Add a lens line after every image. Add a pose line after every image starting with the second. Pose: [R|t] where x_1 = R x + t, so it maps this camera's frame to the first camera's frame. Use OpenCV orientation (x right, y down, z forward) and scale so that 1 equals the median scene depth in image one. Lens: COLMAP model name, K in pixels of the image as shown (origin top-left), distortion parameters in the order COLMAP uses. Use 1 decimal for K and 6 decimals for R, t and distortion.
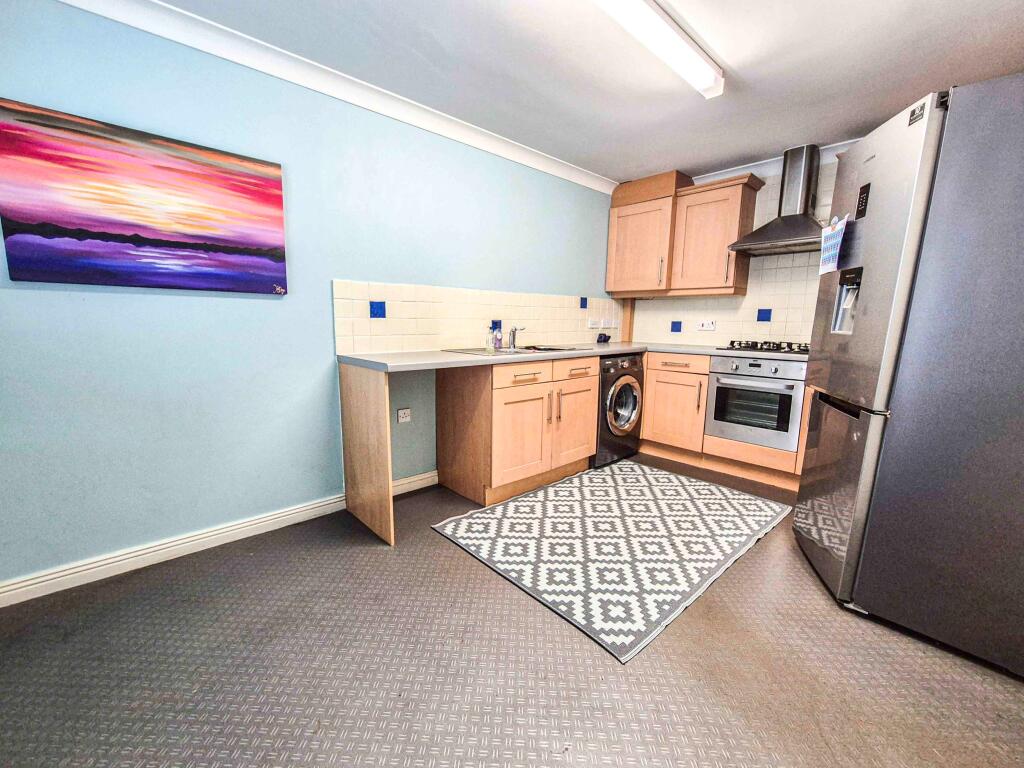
lens RADIAL K [[423.4, 0, 510.5], [0, 423.4, 385.3], [0, 0, 1]] dist [-0.000886, -0.000108]
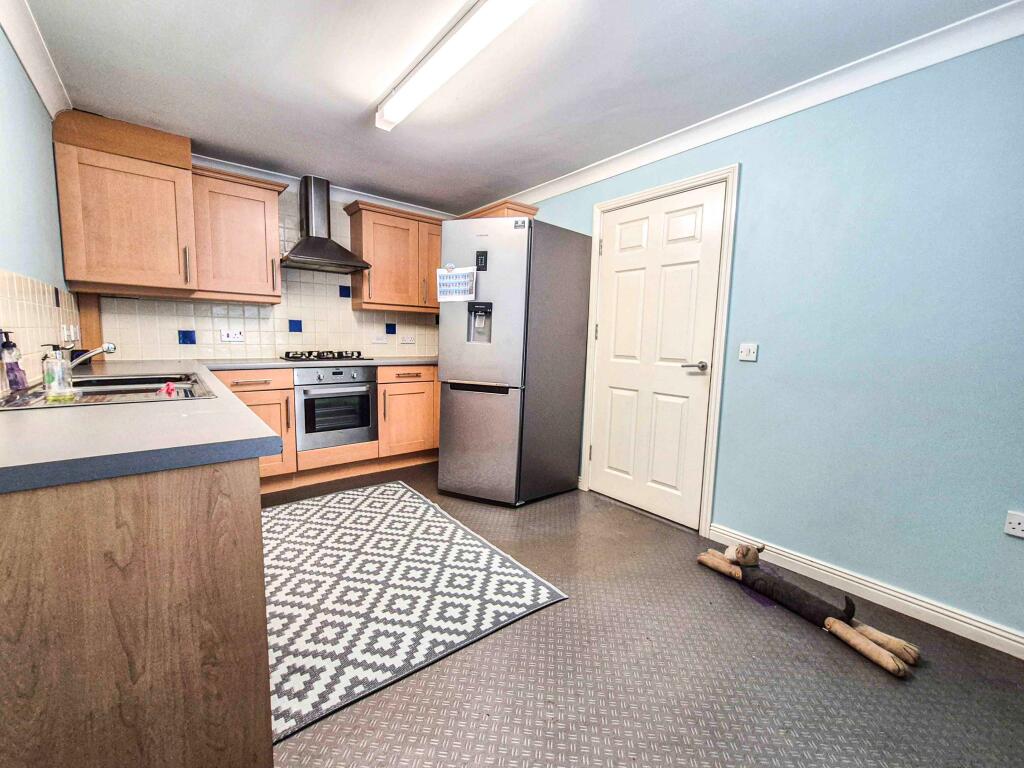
lens RADIAL K [[423.4, 0, 510.5], [0, 423.4, 385.3], [0, 0, 1]] dist [-0.000886, -0.000108]
pose [[0.068436, -0.123040, 0.990039, -0.601635], [0.131393, 0.984833, 0.113311, -0.104662], [-0.988965, 0.122330, 0.083565, 0.608466]]
